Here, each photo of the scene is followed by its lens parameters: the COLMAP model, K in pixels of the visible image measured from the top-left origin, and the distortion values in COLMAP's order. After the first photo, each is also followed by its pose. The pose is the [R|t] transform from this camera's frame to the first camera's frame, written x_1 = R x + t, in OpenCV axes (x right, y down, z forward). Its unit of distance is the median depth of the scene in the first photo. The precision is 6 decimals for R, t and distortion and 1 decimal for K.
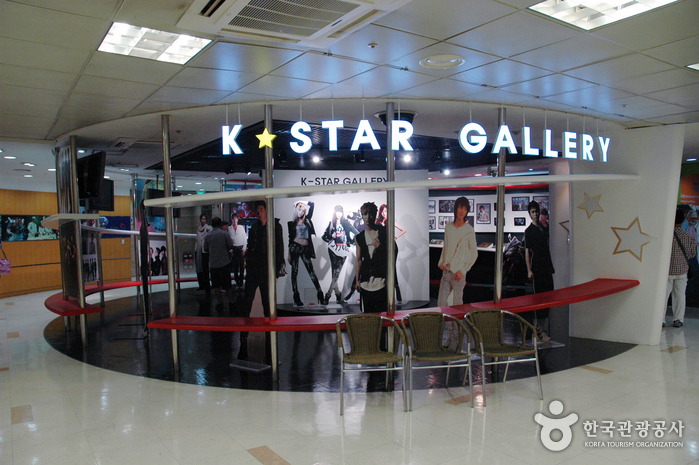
lens RADIAL K [[546.3, 0, 349.3], [0, 546.3, 221.9], [0, 0, 1]] dist [-0.173789, 0.190550]
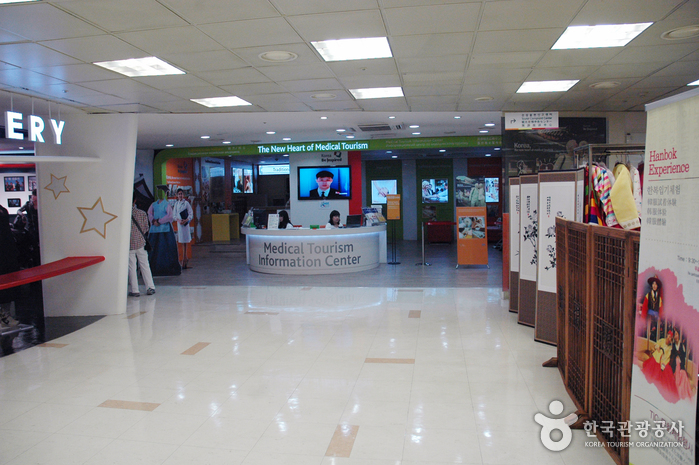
lens RADIAL K [[546.3, 0, 349.3], [0, 546.3, 221.9], [0, 0, 1]] dist [-0.173789, 0.190550]
pose [[0.726456, -0.040340, 0.686028, 0.179277], [0.013007, 0.998904, 0.044964, -0.001129], [-0.687090, -0.023741, 0.726184, -0.131893]]
